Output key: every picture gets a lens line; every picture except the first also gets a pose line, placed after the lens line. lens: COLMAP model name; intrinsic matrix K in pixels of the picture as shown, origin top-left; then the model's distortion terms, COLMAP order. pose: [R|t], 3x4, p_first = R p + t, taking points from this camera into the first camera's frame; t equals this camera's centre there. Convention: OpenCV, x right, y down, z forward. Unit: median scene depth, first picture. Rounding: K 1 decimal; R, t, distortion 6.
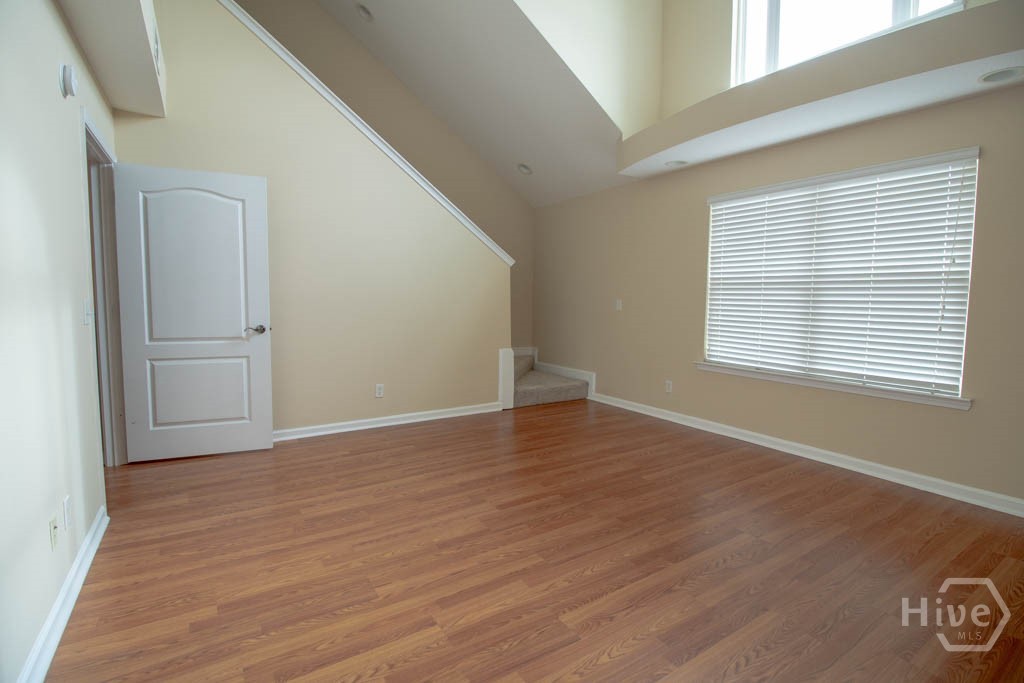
lens RADIAL K [[479.8, 0, 512.8], [0, 479.8, 336.0], [0, 0, 1]] dist [-0.007693, -0.001249]
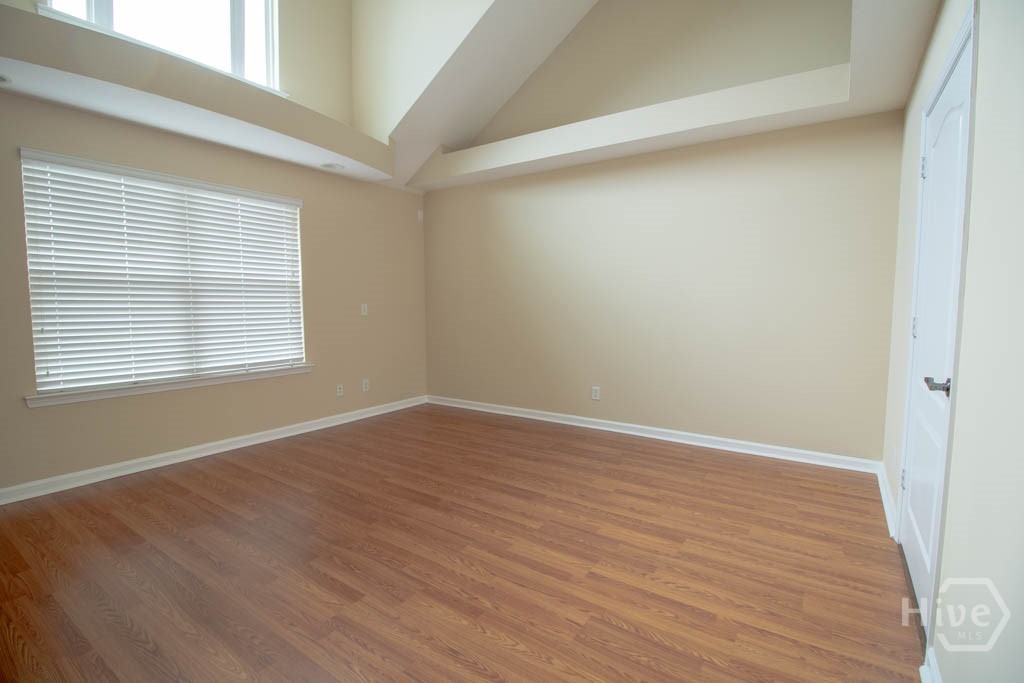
lens RADIAL K [[479.8, 0, 512.8], [0, 479.8, 336.0], [0, 0, 1]] dist [-0.007693, -0.001249]
pose [[-0.399739, -0.076378, 0.913441, -0.803476], [0.067468, 0.991368, 0.112419, -0.099704], [-0.914143, 0.106566, -0.391135, 1.114794]]
